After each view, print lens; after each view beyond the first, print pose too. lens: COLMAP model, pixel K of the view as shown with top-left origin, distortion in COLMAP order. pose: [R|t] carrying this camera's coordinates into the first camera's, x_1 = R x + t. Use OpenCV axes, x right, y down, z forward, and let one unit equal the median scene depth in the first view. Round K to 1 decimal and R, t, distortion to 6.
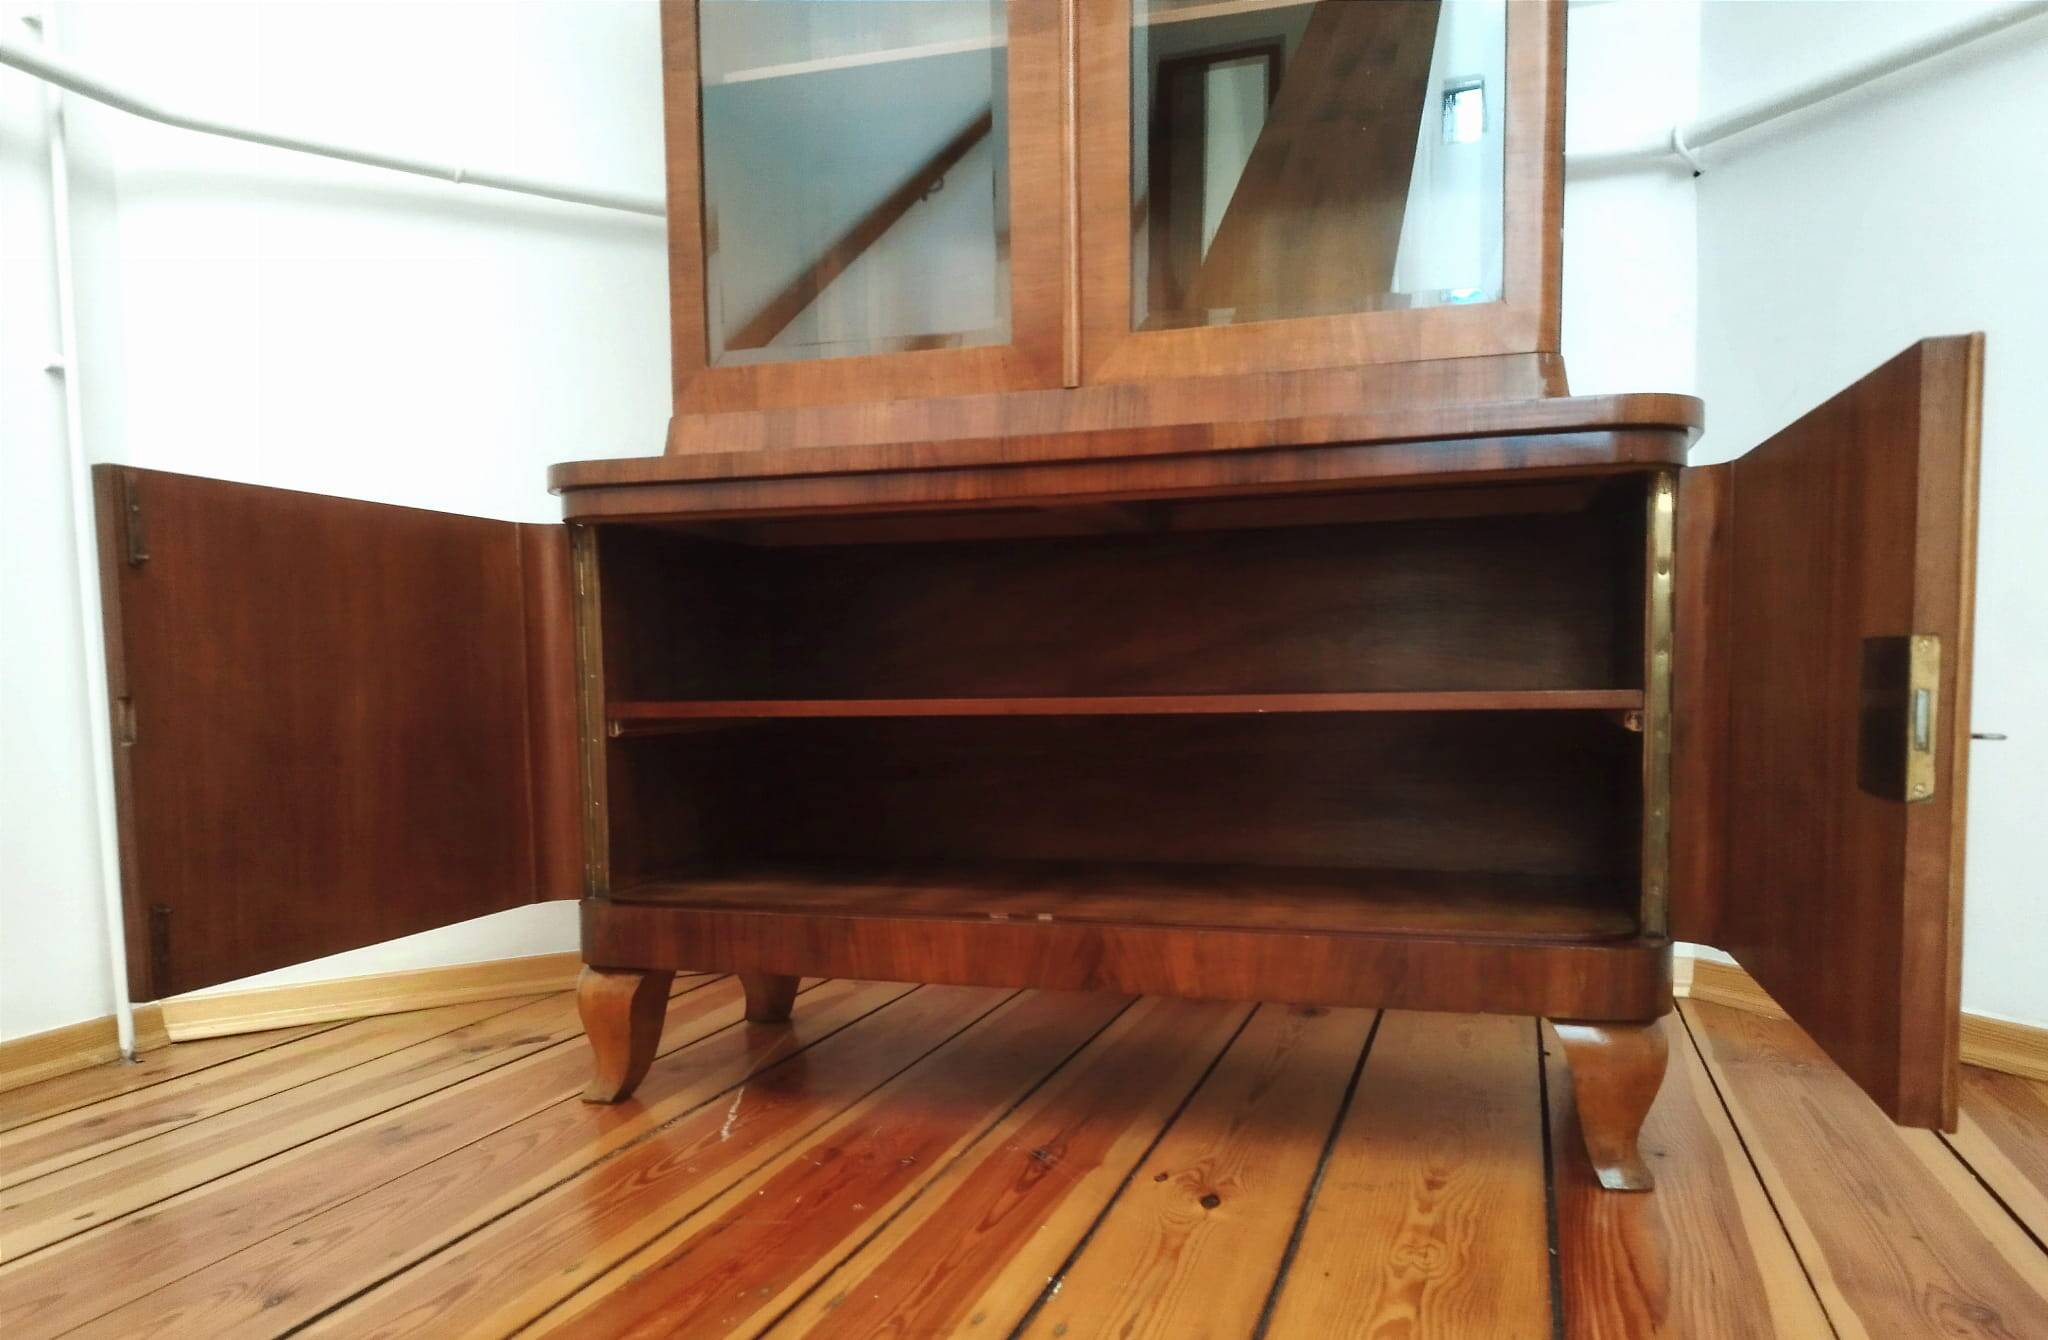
lens RADIAL K [[1483.5, 0, 1037.5], [0, 1483.5, 771.0], [0, 0, 1]] dist [0.022372, -0.011184]
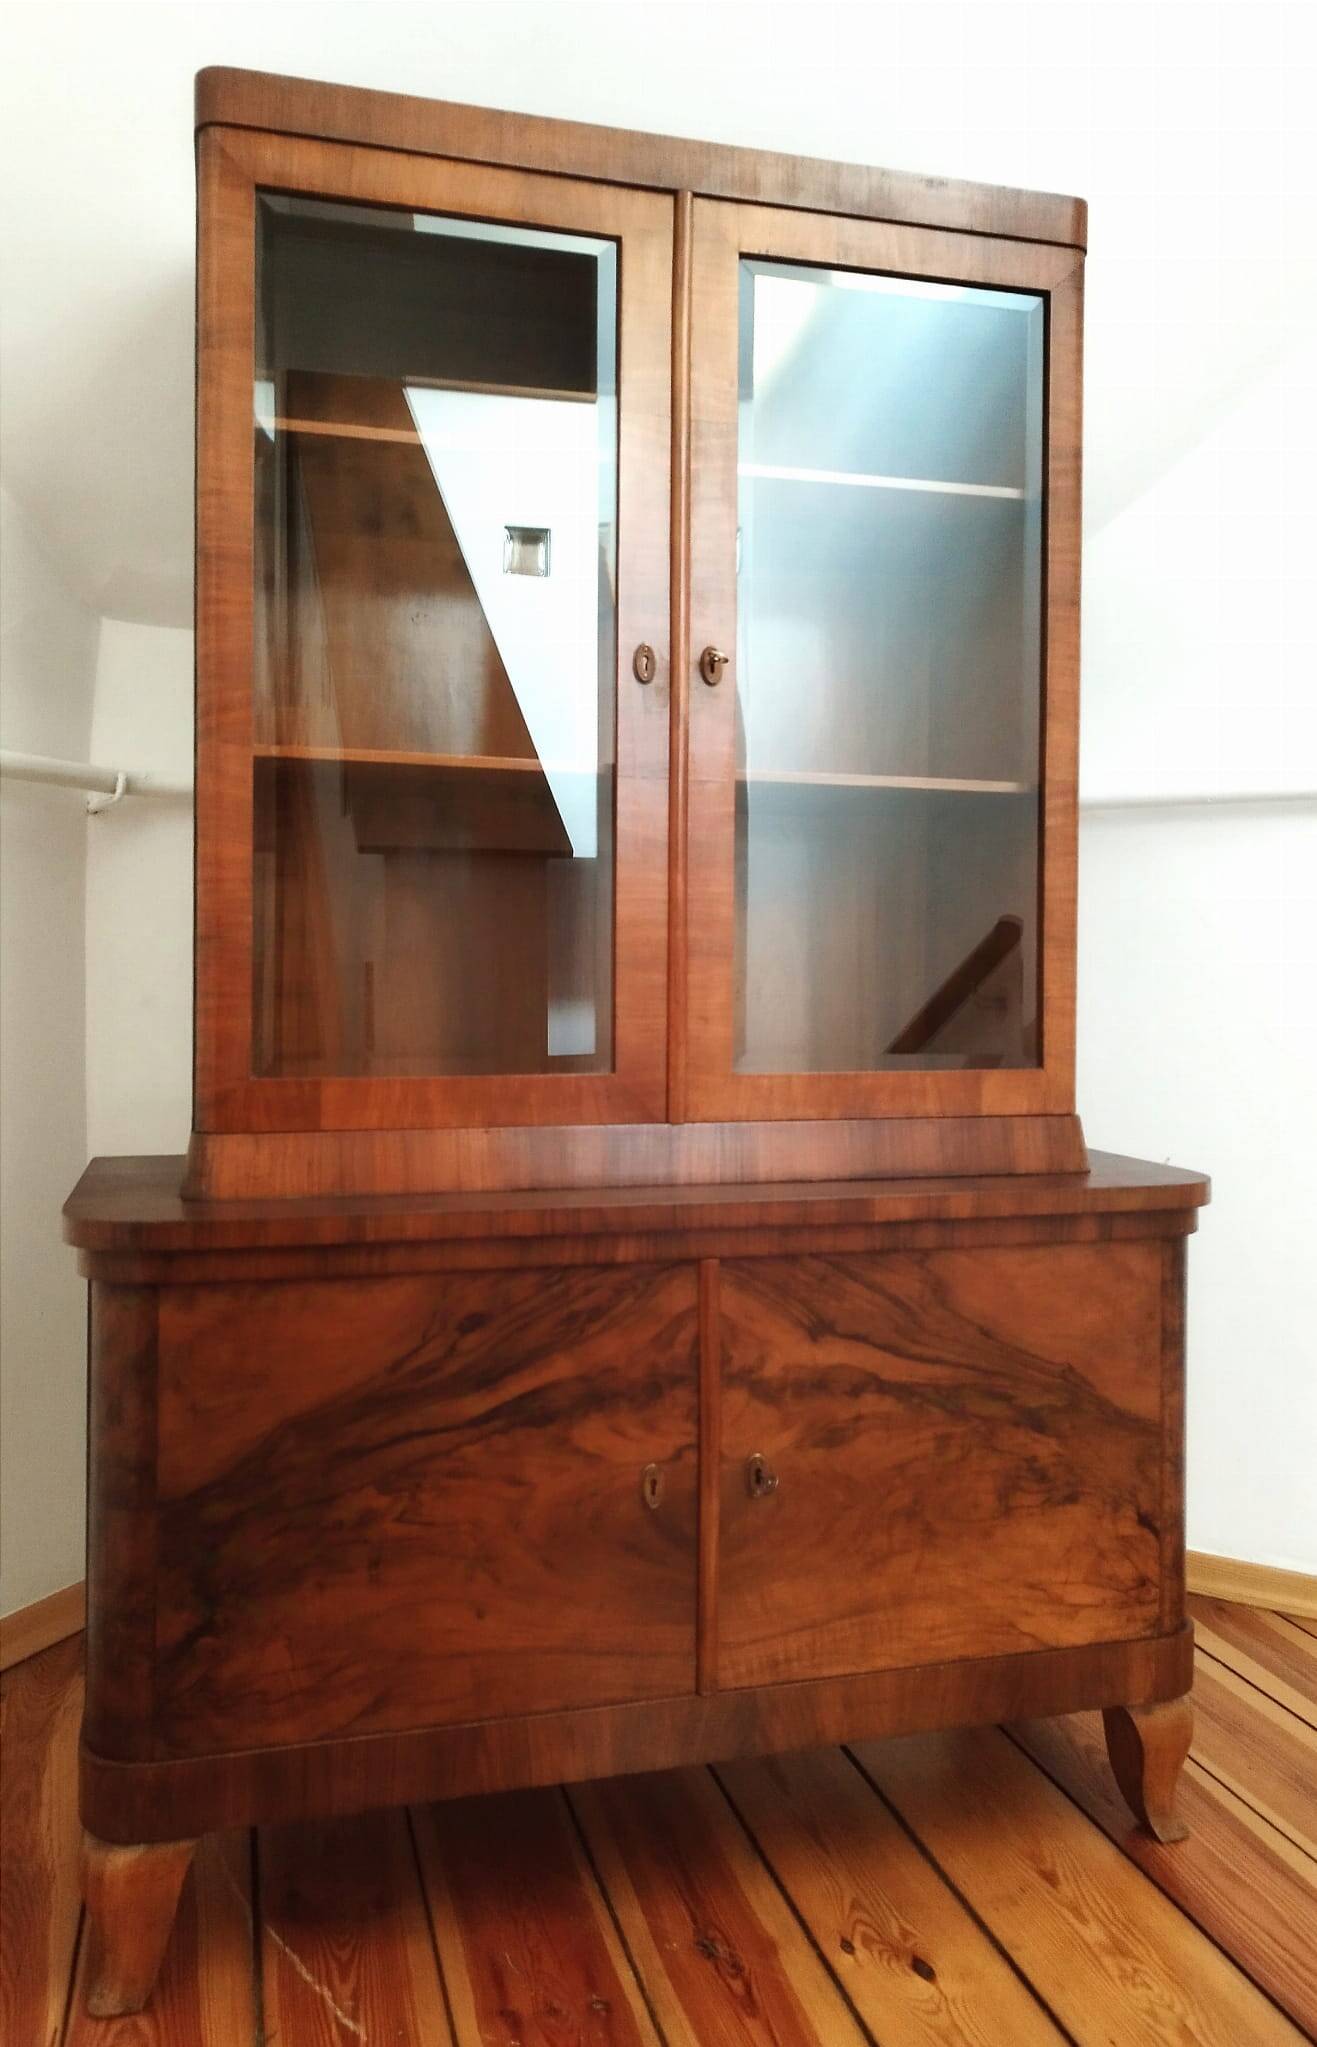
lens RADIAL K [[1536.4, 0, 647.8], [0, 1536.4, 966.2], [0, 0, 1]] dist [0.028142, -0.027474]
pose [[0.841095, 0.018991, 0.540554, -0.574205], [0.018942, 0.997736, -0.064527, -0.306534], [-0.540556, 0.064513, 0.838831, 0.137186]]
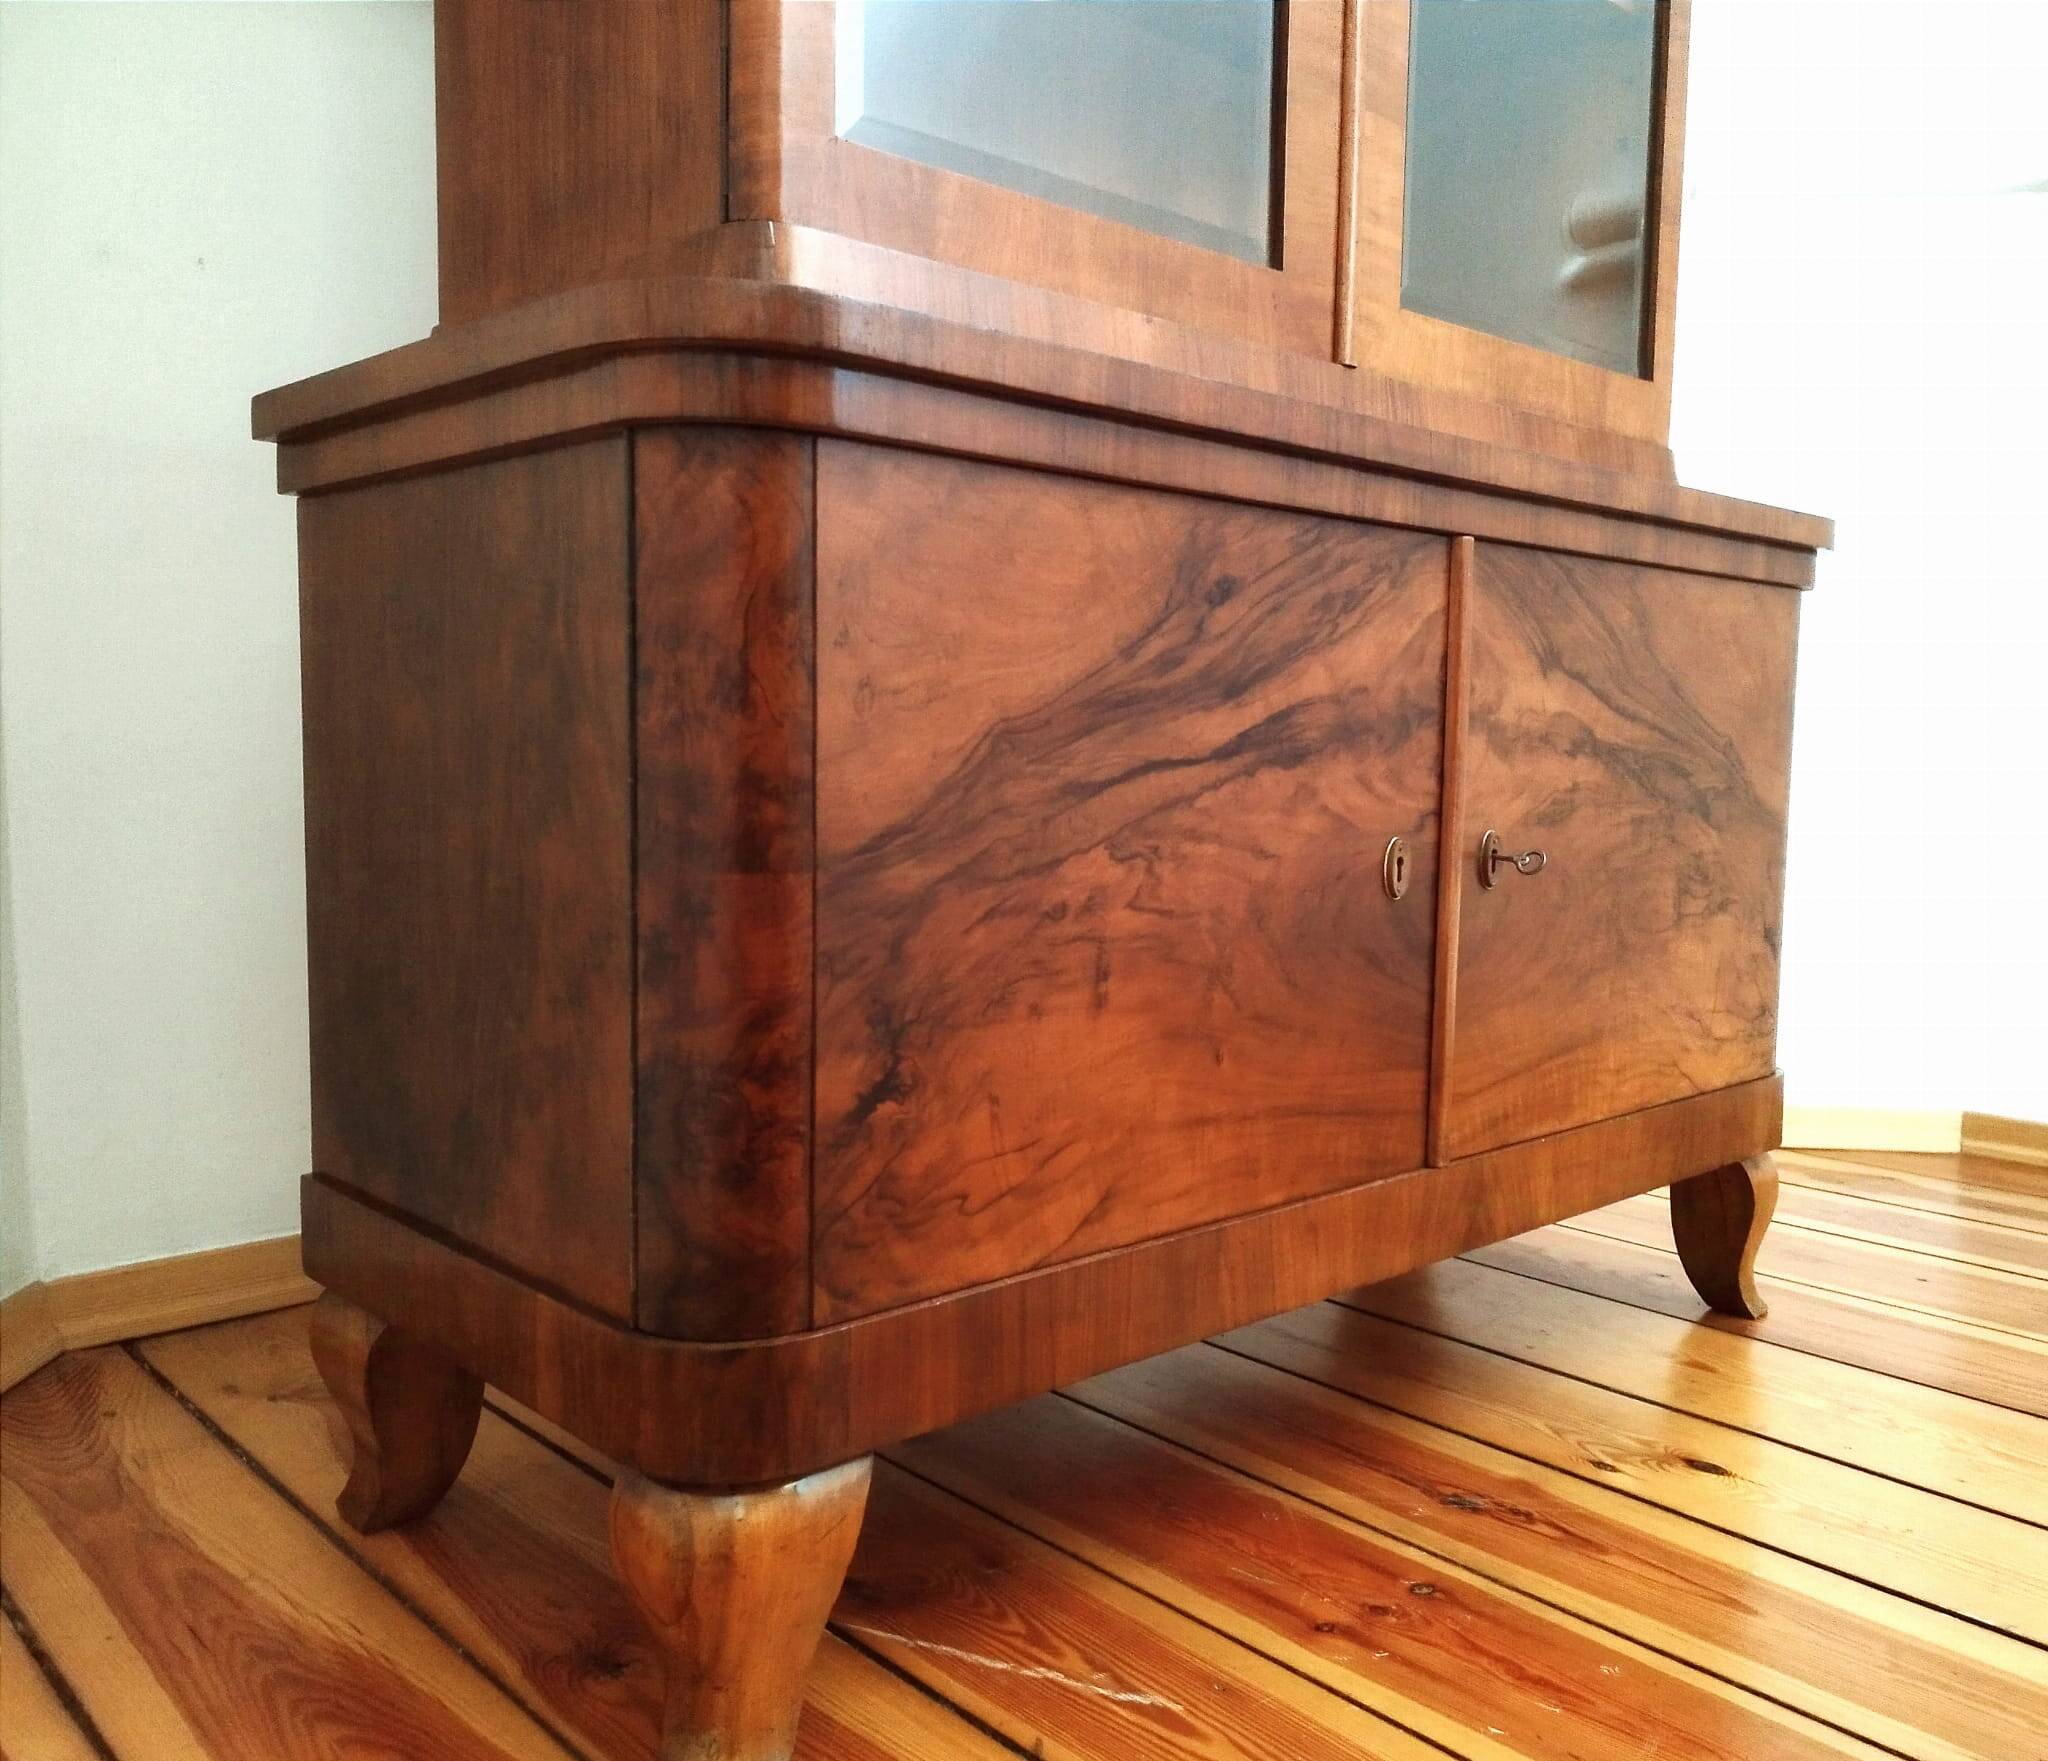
lens RADIAL K [[1747.3, 0, 1083.5], [0, 1747.3, 882.0], [0, 0, 1]] dist [0.025251, -0.023344]
pose [[0.484645, -0.052586, 0.873129, -0.757723], [0.034194, 0.998567, 0.041160, -0.064768], [-0.874043, 0.009908, 0.485748, 0.744621]]
